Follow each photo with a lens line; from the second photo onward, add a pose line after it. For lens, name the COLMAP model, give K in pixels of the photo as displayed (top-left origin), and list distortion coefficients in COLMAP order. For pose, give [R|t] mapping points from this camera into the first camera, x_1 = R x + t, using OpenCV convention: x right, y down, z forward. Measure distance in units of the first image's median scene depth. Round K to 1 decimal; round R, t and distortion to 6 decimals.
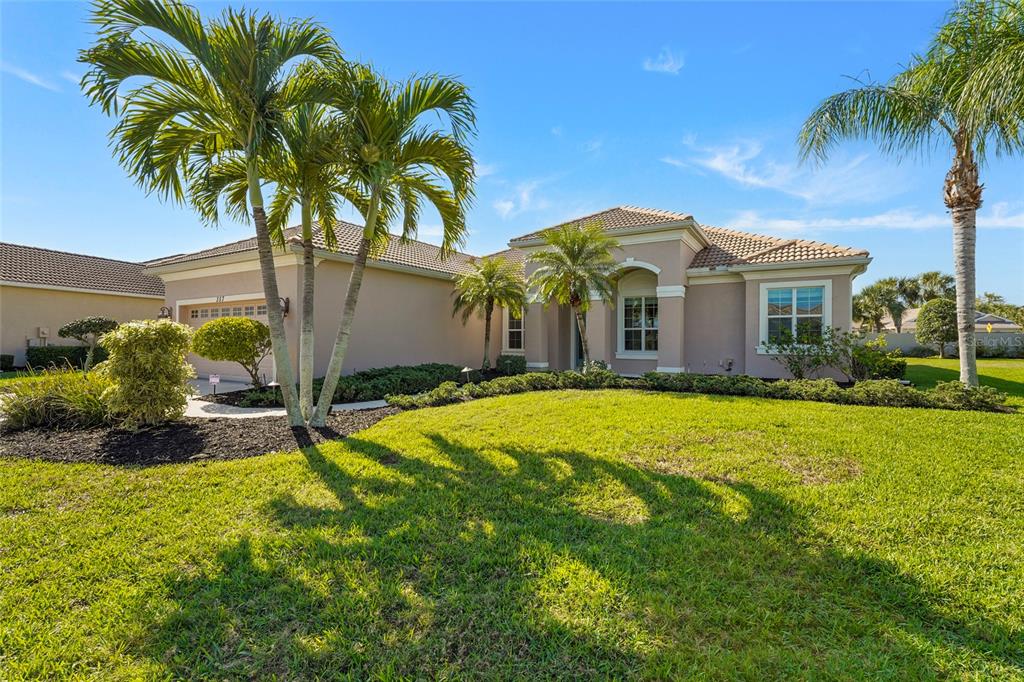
lens RADIAL K [[461.9, 0, 510.5], [0, 461.9, 336.2], [0, 0, 1]] dist [0.000854, -0.001402]
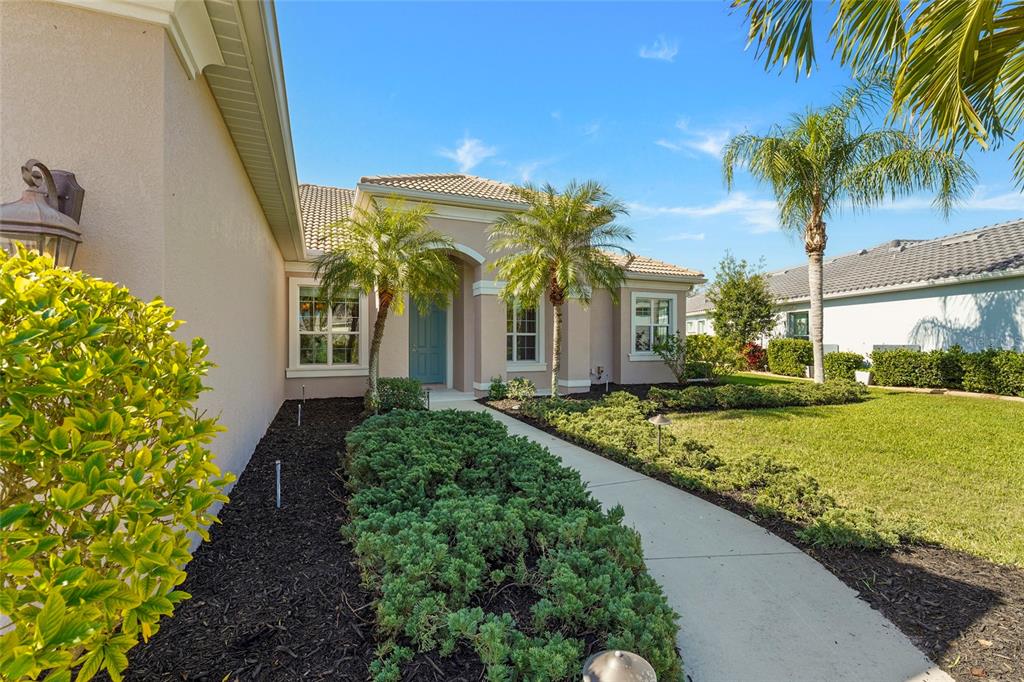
lens RADIAL K [[461.9, 0, 512.1], [0, 461.9, 337.8], [0, 0, 1]] dist [0.000854, -0.001402]
pose [[0.573176, 0.001287, 0.819431, -0.635136], [-0.004673, 0.999988, 0.001698, -0.018134], [-0.819419, -0.004802, 0.573175, 0.879833]]
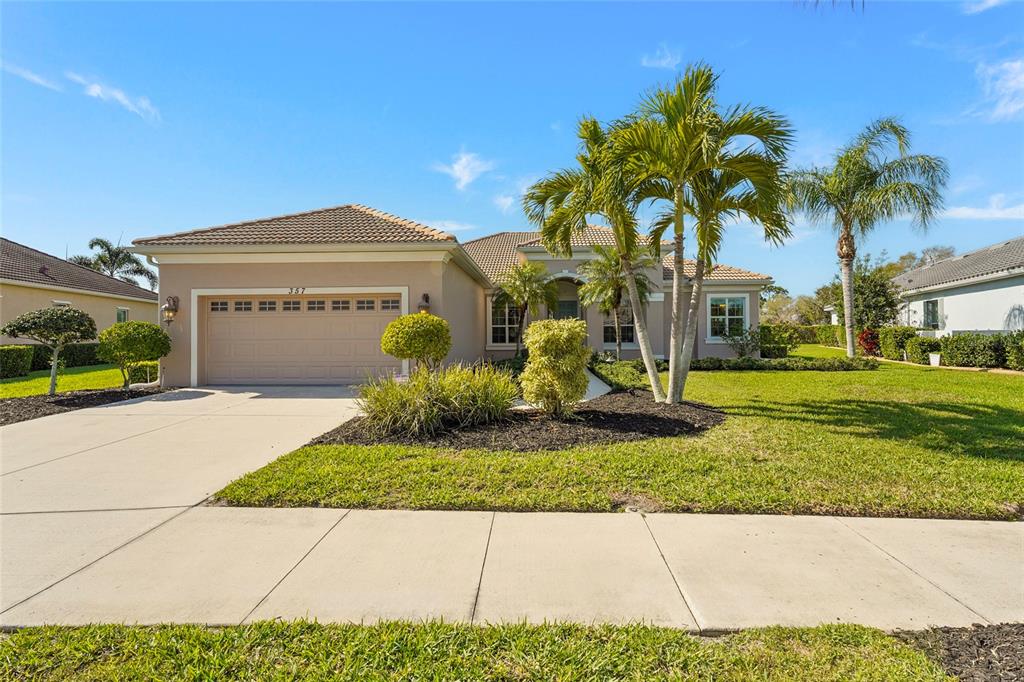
lens RADIAL K [[461.9, 0, 509.9], [0, 461.9, 330.4], [0, 0, 1]] dist [0.000854, -0.001402]
pose [[0.876381, -0.003857, 0.481603, -0.957501], [0.004190, 0.999991, 0.000384, -0.005524], [-0.481600, 0.001682, 0.876389, 0.053618]]
